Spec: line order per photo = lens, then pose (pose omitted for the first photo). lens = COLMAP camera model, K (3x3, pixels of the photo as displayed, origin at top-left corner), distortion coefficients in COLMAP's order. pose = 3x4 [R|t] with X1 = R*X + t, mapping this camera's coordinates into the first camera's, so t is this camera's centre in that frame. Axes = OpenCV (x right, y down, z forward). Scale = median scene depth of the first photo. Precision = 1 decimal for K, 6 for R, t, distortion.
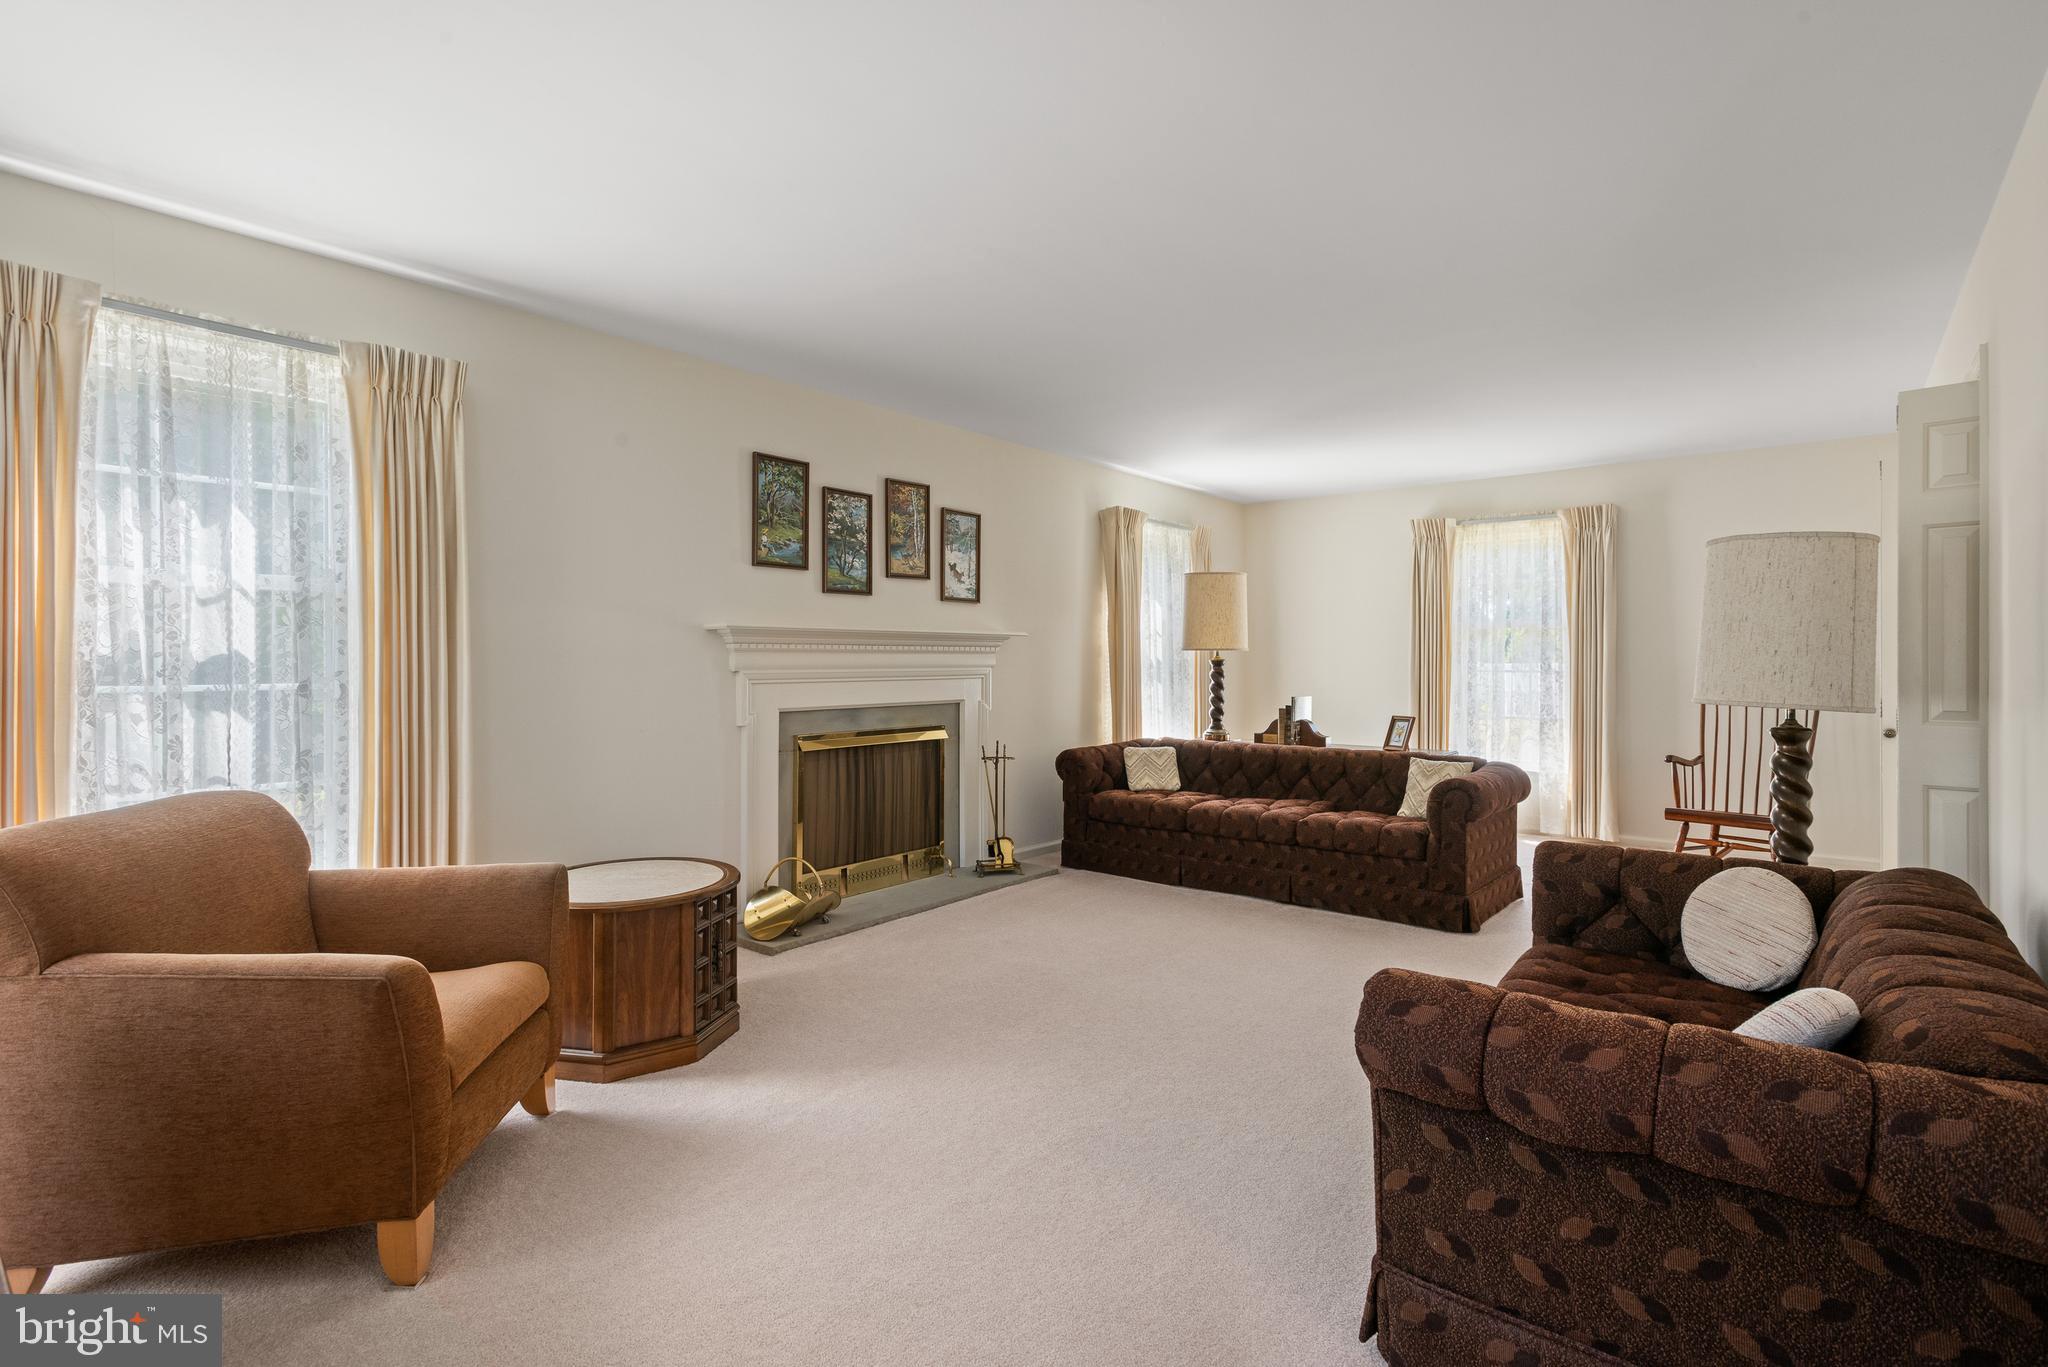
lens RADIAL K [[964.7, 0, 1021.3], [0, 964.7, 662.1], [0, 0, 1]] dist [0.022138, -0.000757]
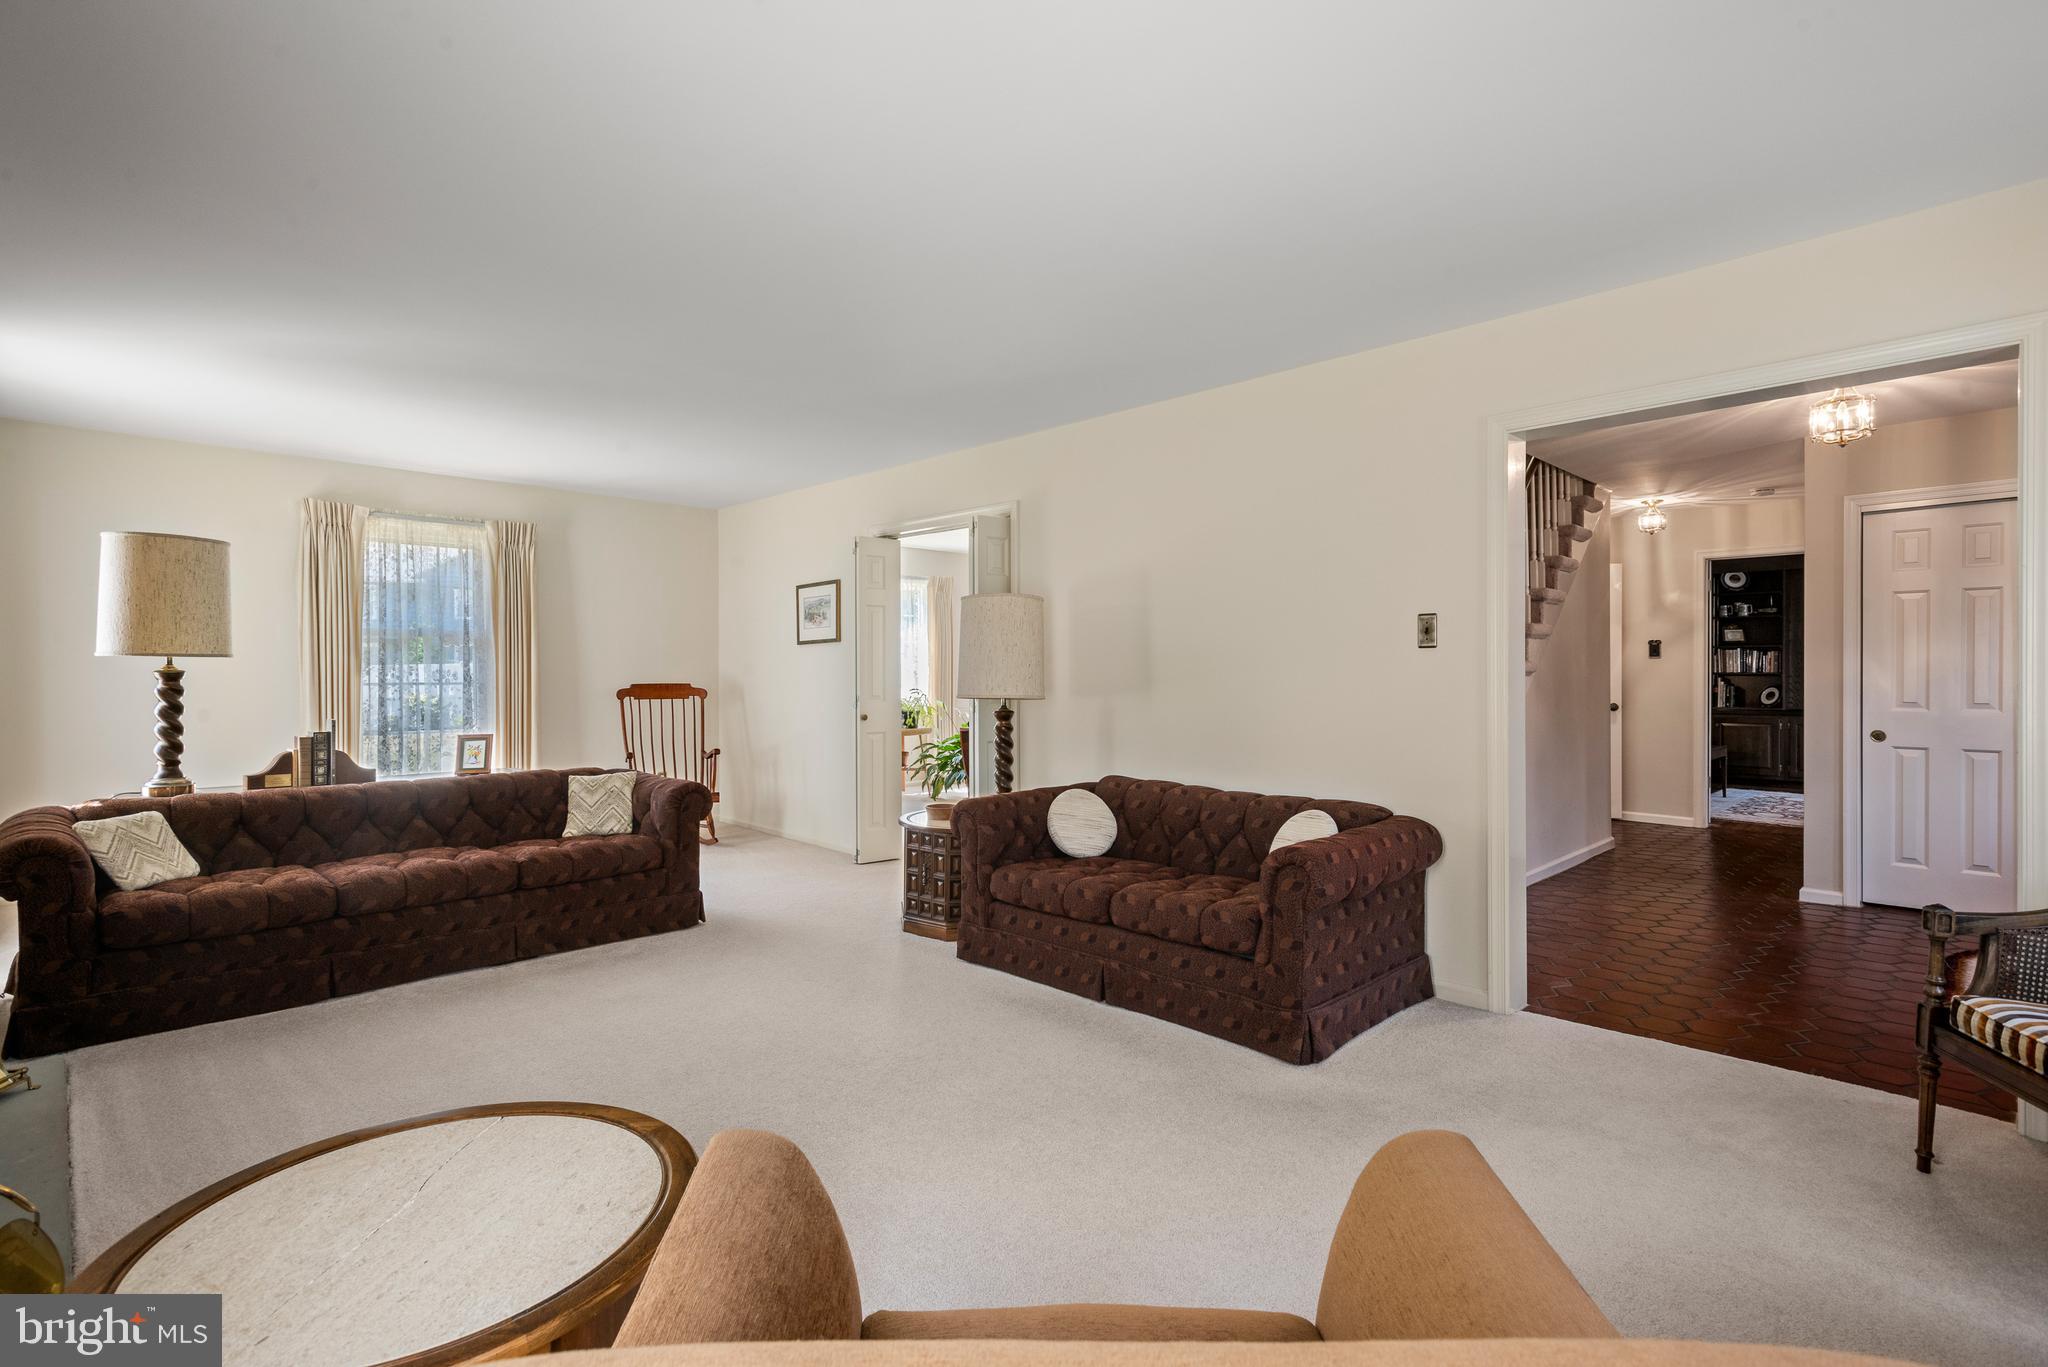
lens RADIAL K [[964.7, 0, 1026.5], [0, 964.7, 689.0], [0, 0, 1]] dist [0.022138, -0.000757]
pose [[0.111973, -0.013289, 0.993622, -0.490223], [0.002811, 0.999911, 0.013056, 0.004489], [-0.993707, 0.001331, 0.112000, 0.453611]]
